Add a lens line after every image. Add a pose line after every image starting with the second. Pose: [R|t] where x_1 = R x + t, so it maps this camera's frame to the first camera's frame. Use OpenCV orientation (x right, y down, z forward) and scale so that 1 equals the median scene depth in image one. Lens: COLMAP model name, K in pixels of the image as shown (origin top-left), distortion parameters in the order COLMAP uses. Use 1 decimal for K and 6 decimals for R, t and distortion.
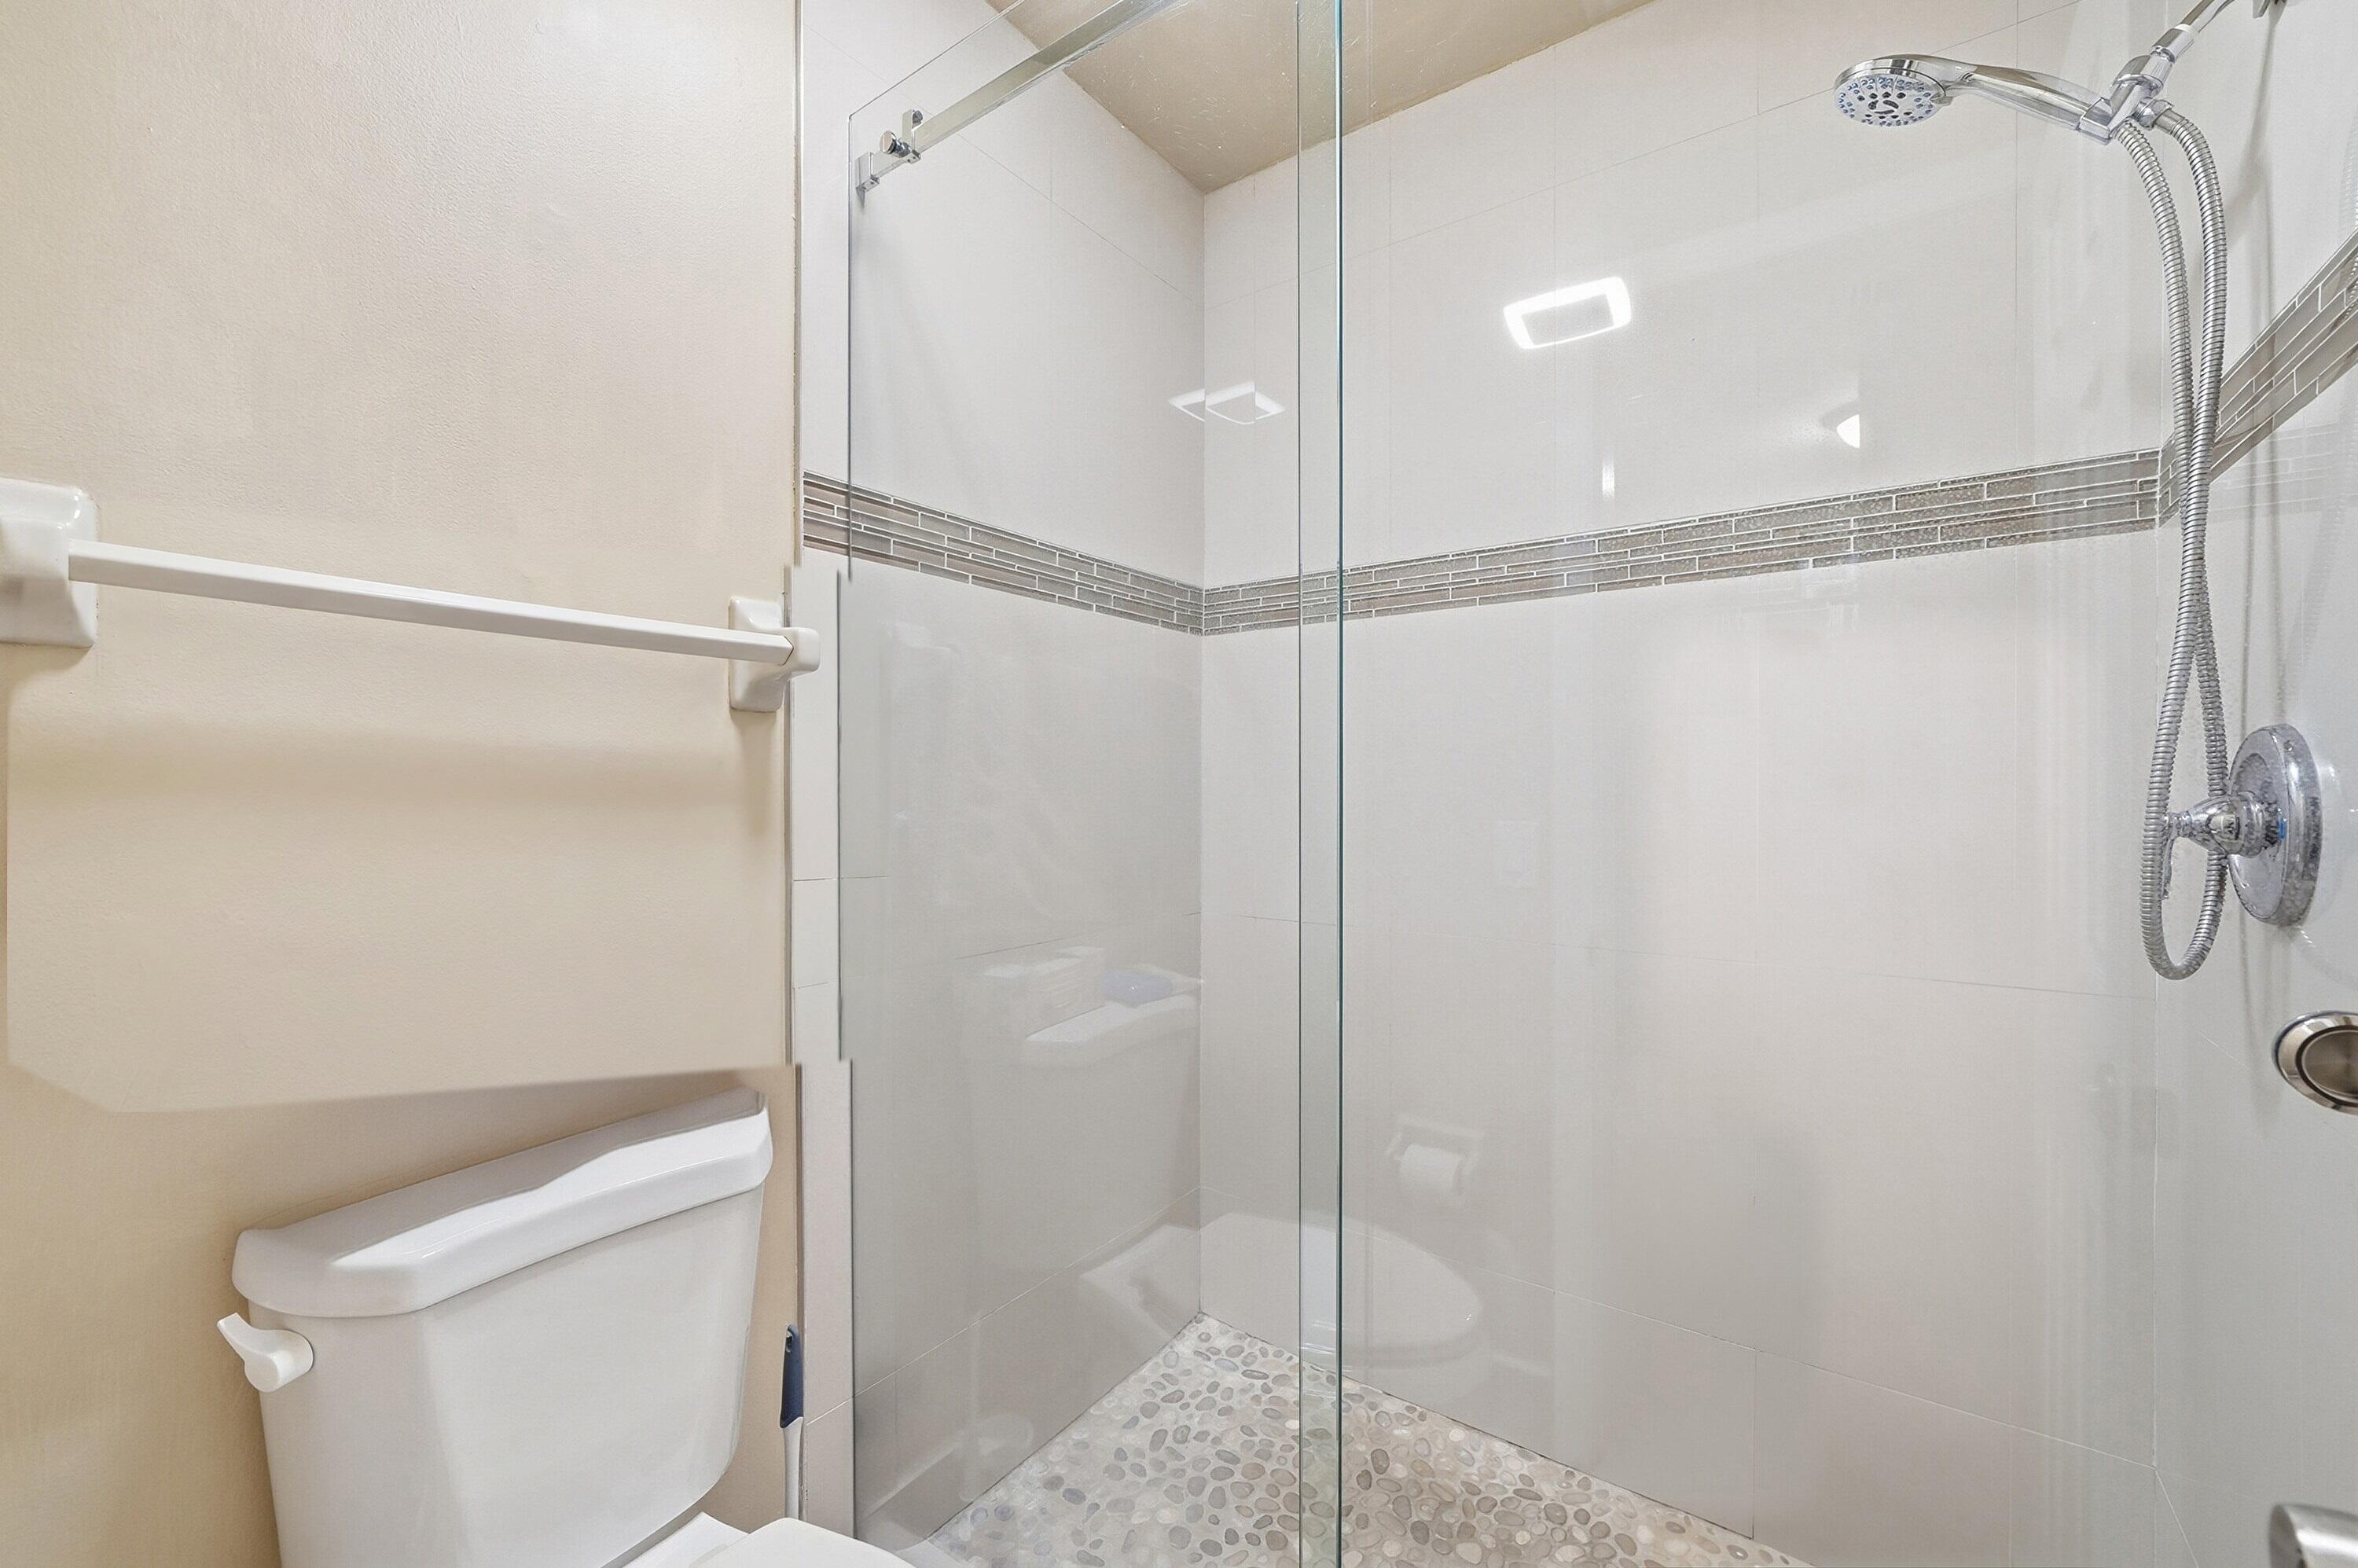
lens RADIAL K [[977.0, 0, 1179.0], [0, 977.0, 784.0], [0, 0, 1]] dist [0.001208, 0.000184]
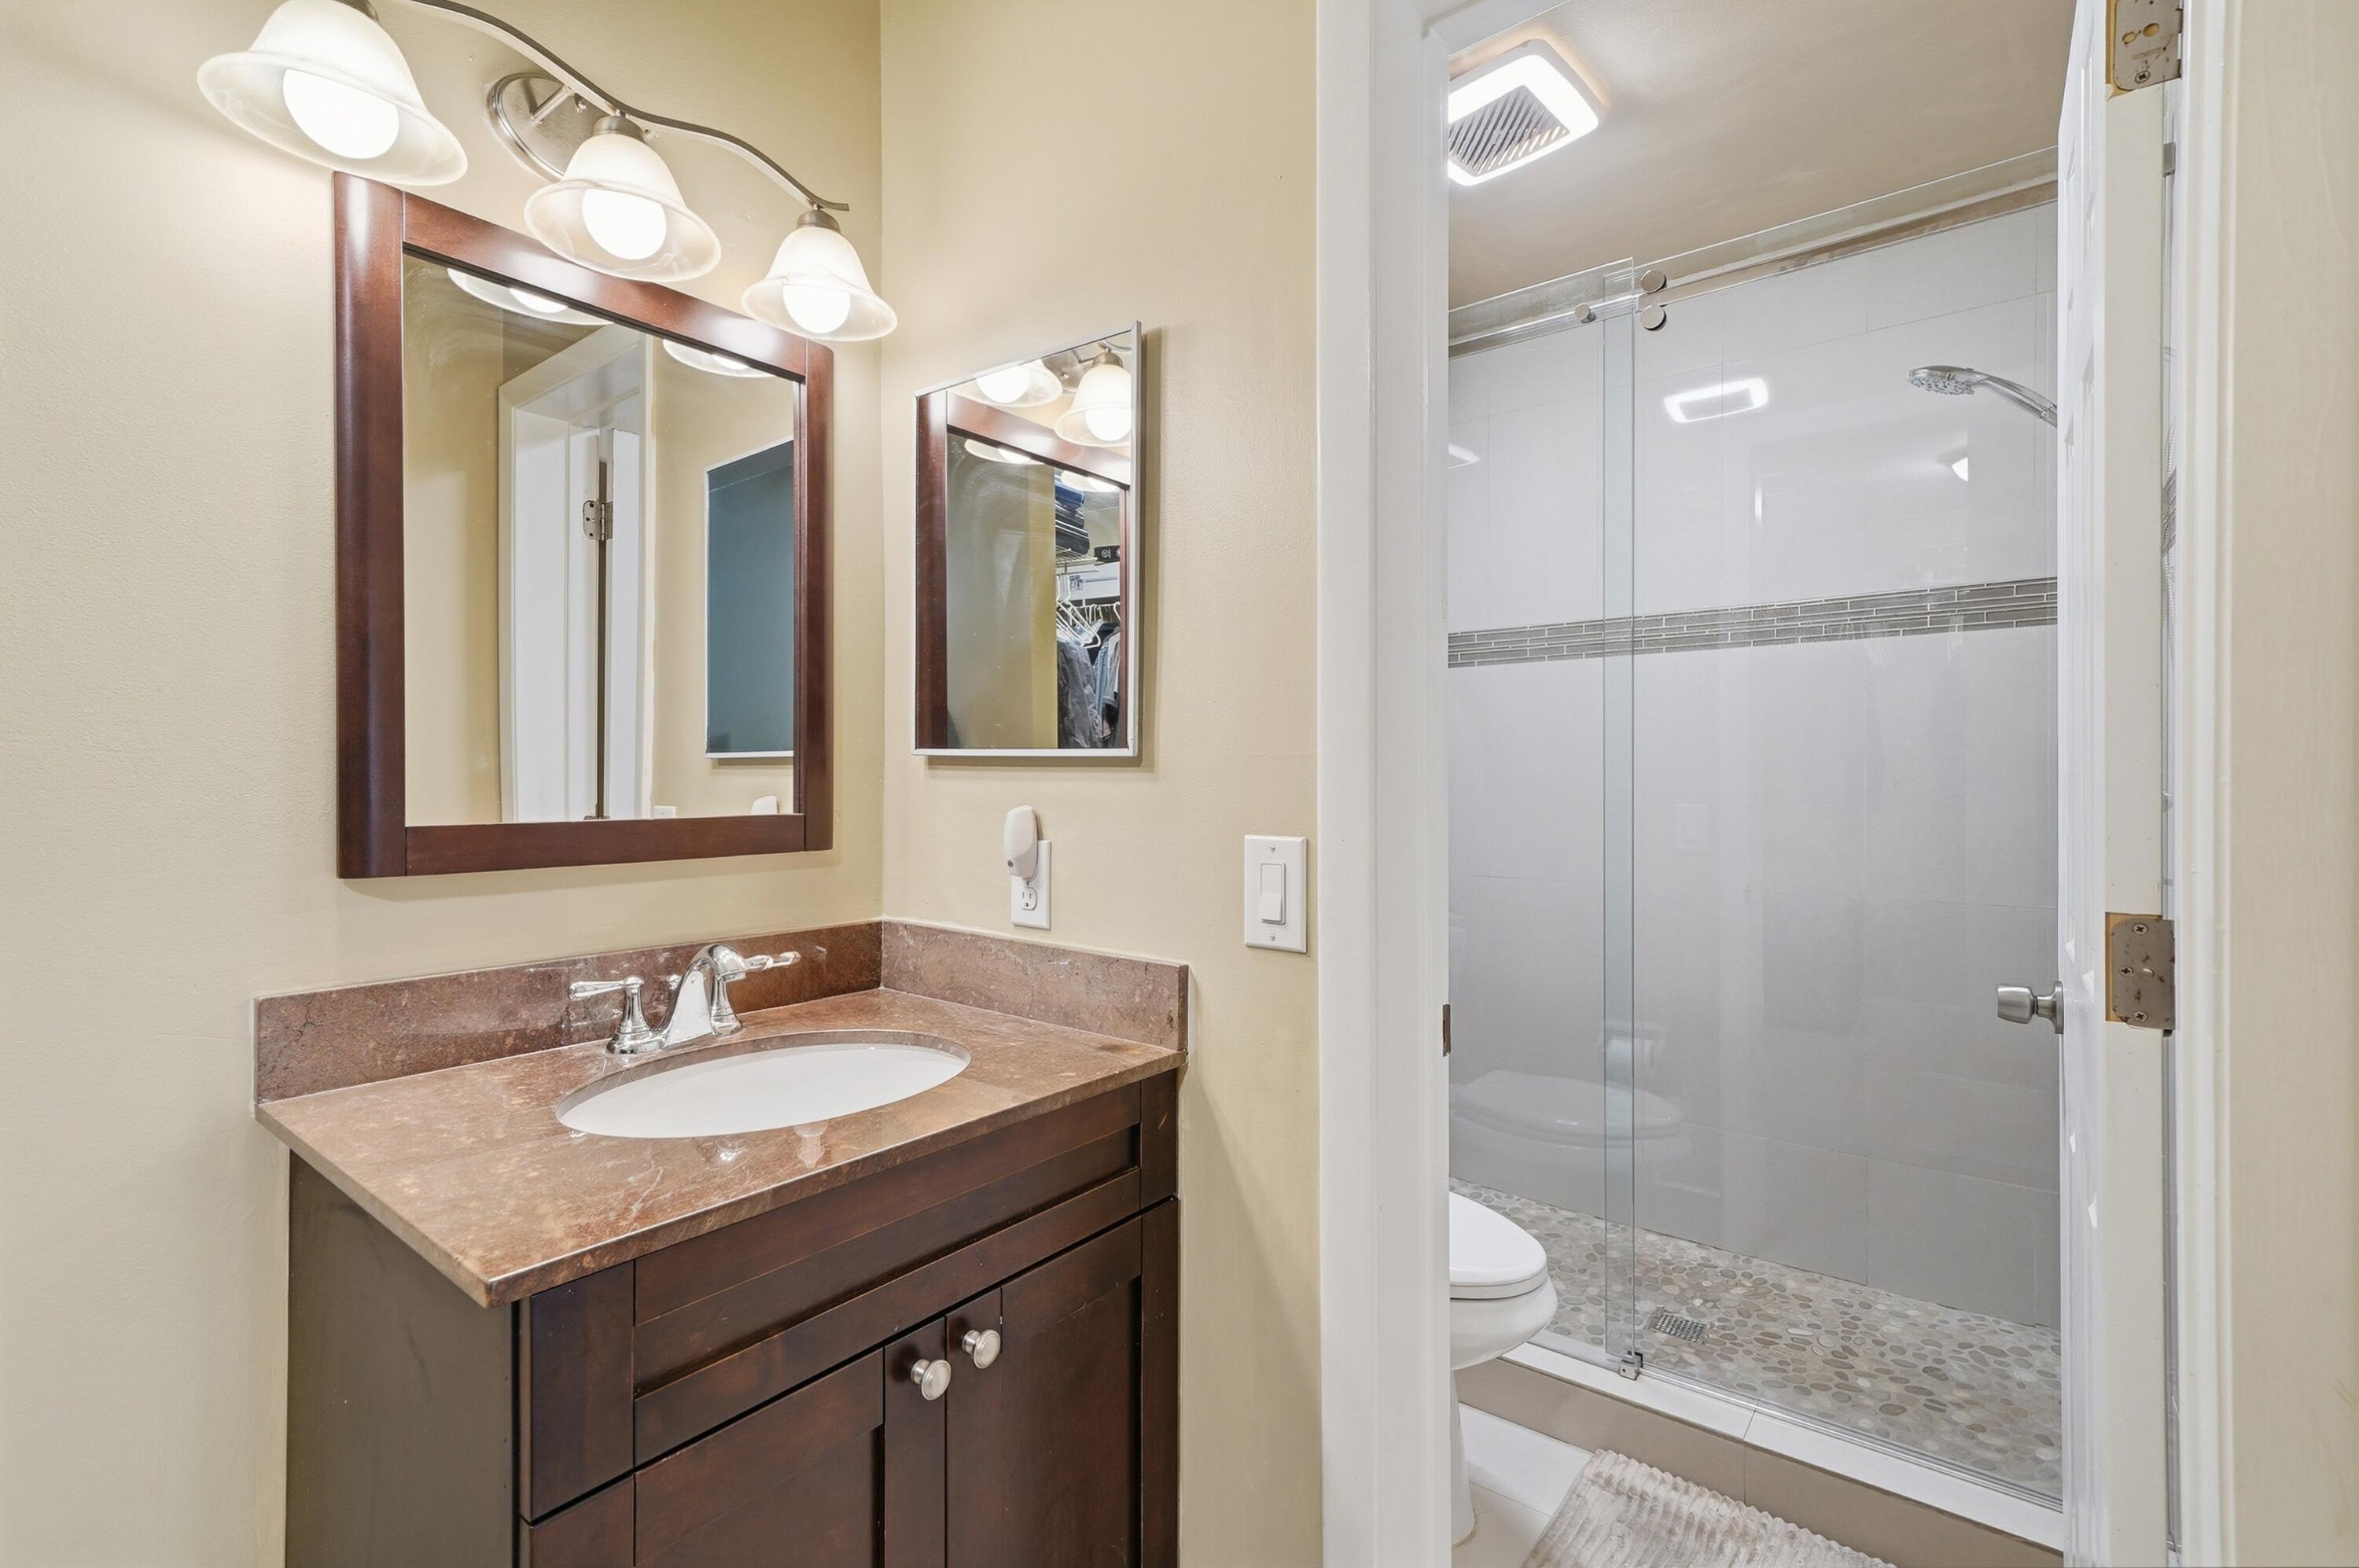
lens RADIAL K [[1068.9, 0, 1179.5], [0, 1068.9, 784.0], [0, 0, 1]] dist [0.013297, -0.000122]
pose [[0.998611, -0.006554, -0.052275, -0.339103], [0.006763, 0.999970, 0.003813, -0.004888], [0.052249, -0.004162, 0.998625, -0.636585]]
